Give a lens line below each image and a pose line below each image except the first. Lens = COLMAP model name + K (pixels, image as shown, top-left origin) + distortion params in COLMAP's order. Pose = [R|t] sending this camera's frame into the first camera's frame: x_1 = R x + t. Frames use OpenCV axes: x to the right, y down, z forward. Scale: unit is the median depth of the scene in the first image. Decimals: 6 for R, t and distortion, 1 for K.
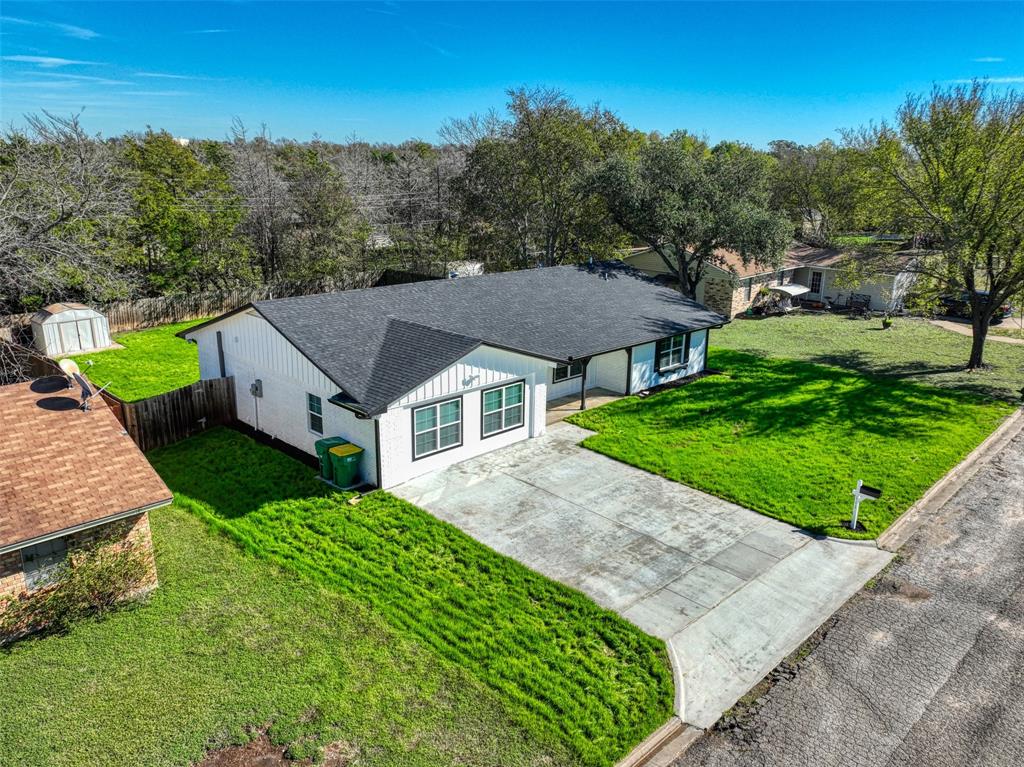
lens RADIAL K [[740.7, 0, 512.0], [0, 740.7, 383.5], [0, 0, 1]] dist [-0.000810, -0.001139]
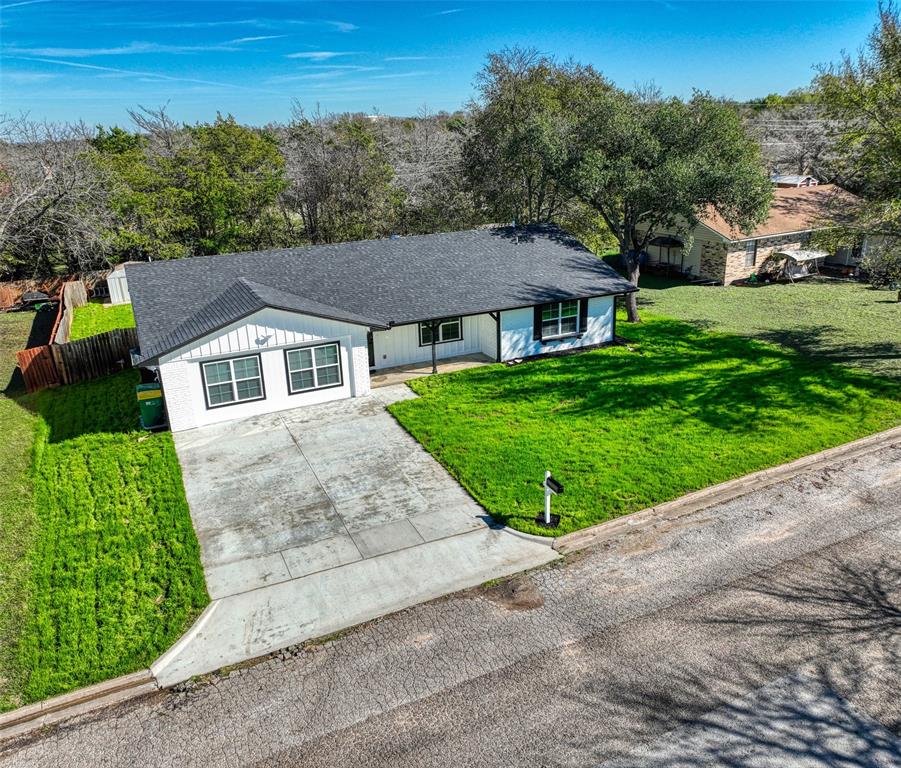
lens RADIAL K [[692.9, 0, 432.7], [0, 692.9, 374.6], [0, 0, 1]] dist [0.002764, 0.001981]
pose [[0.934960, 0.066689, -0.348428, 0.463624], [-0.048013, 0.996922, 0.061974, -0.024501], [0.351489, -0.041214, 0.935285, 0.120107]]
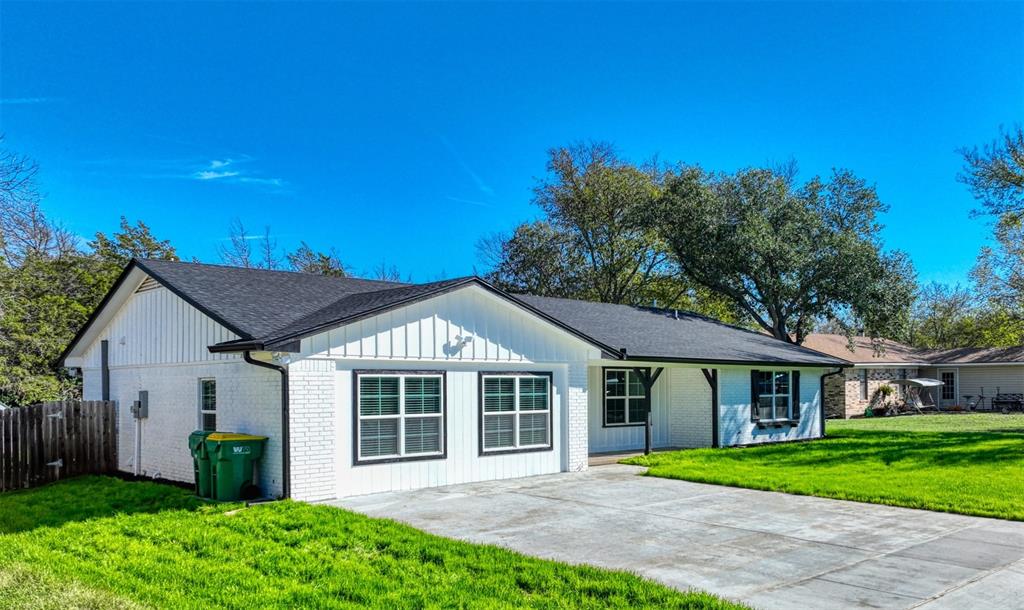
lens RADIAL K [[826.9, 0, 569.8], [0, 826.9, 385.5], [0, 0, 1]] dist [0.002361, -0.002634]
pose [[0.999775, -0.018142, -0.011021, 0.039025], [0.014374, 0.960647, -0.277399, 0.193684], [0.015620, 0.277178, 0.960692, 0.301018]]
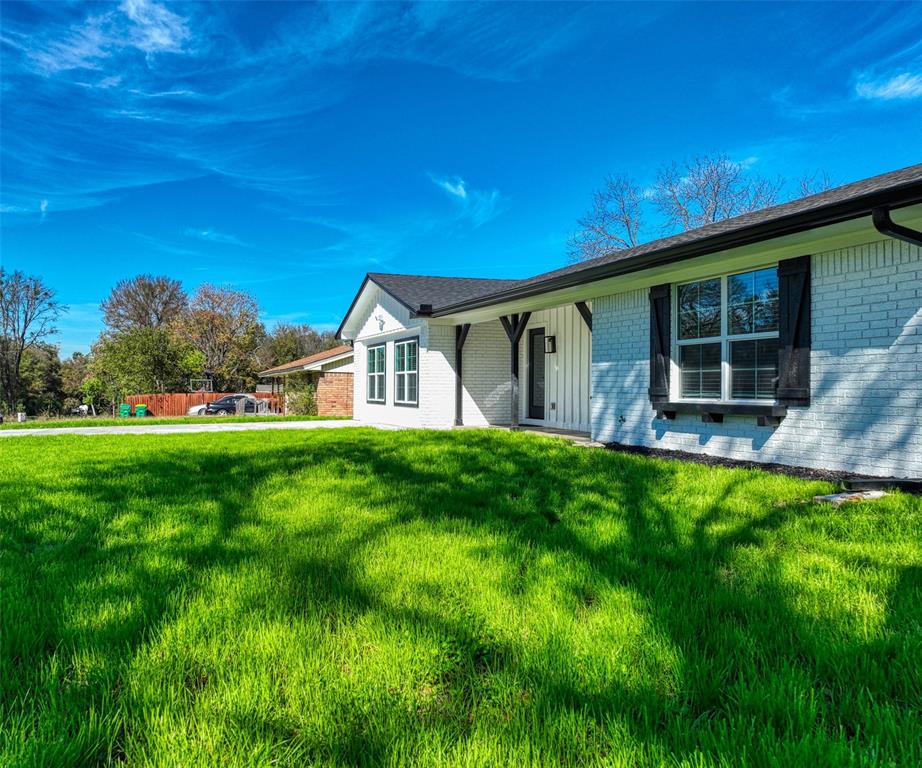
lens RADIAL K [[749.5, 0, 438.3], [0, 749.5, 383.9], [0, 0, 1]] dist [-0.033847, 0.012194]
pose [[-0.416291, -0.013783, -0.909127, 0.620083], [-0.255189, 0.961467, 0.102275, -0.038158], [0.872685, 0.274576, -0.403767, 1.252063]]
